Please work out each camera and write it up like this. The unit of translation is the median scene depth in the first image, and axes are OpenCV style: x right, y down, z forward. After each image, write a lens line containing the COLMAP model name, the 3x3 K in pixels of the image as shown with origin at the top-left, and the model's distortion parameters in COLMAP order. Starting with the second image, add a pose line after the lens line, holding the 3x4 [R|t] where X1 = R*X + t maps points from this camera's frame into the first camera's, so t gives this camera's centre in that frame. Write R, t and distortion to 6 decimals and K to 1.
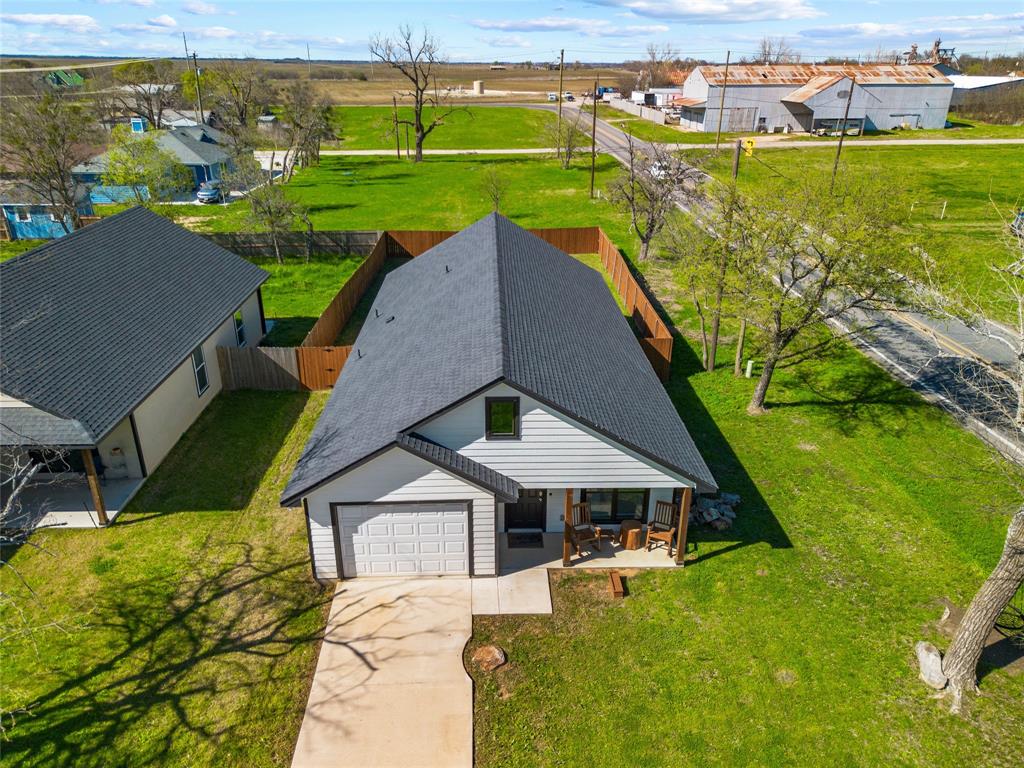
lens RADIAL K [[729.0, 0, 507.0], [0, 729.0, 386.9], [0, 0, 1]] dist [0.055846, -0.041473]
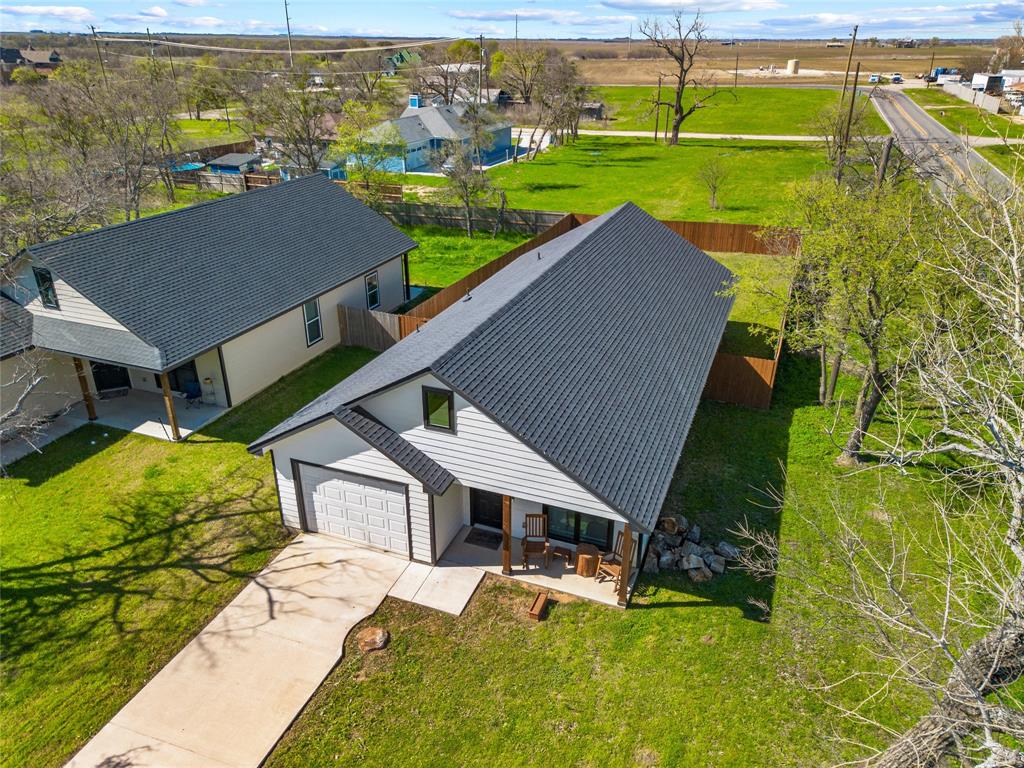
lens RADIAL K [[729.0, 0, 501.8], [0, 729.0, 383.4], [0, 0, 1]] dist [0.055846, -0.041473]
pose [[0.919355, 0.166984, -0.356233, 0.367495], [-0.159815, 0.985895, 0.049692, -0.048449], [0.359506, 0.011246, 0.933075, 0.093855]]
